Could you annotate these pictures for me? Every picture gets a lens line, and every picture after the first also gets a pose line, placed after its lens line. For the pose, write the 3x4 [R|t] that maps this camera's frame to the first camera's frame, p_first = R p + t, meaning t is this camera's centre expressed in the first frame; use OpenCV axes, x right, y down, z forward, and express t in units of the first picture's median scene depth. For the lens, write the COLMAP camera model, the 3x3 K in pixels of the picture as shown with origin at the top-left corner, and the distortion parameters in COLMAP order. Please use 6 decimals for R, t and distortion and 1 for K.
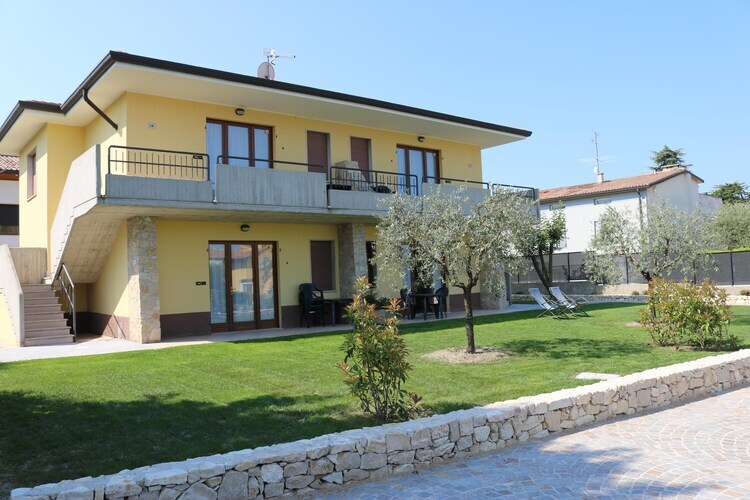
lens RADIAL K [[616.6, 0, 389.3], [0, 616.6, 226.4], [0, 0, 1]] dist [-0.151836, 0.116327]
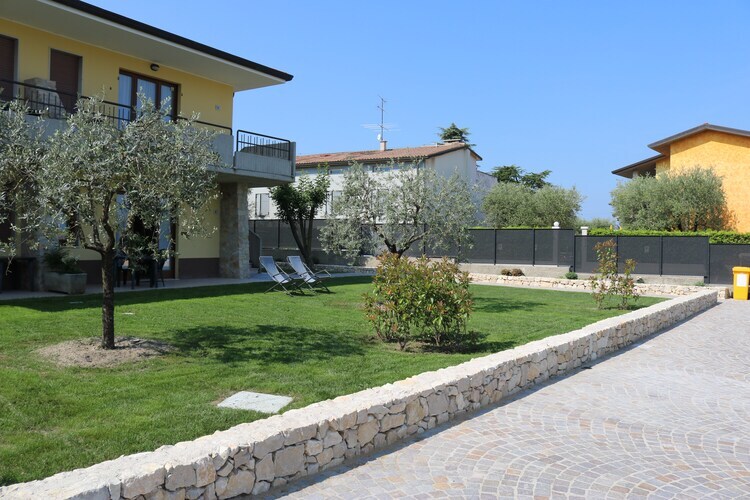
lens RADIAL K [[616.6, 0, 377.9], [0, 616.6, 231.7], [0, 0, 1]] dist [-0.151836, 0.116327]
pose [[0.948185, 0.059583, 0.312083, 0.137706], [-0.080467, 0.995268, 0.054461, 0.011906], [-0.307362, -0.076752, 0.948492, 0.191971]]
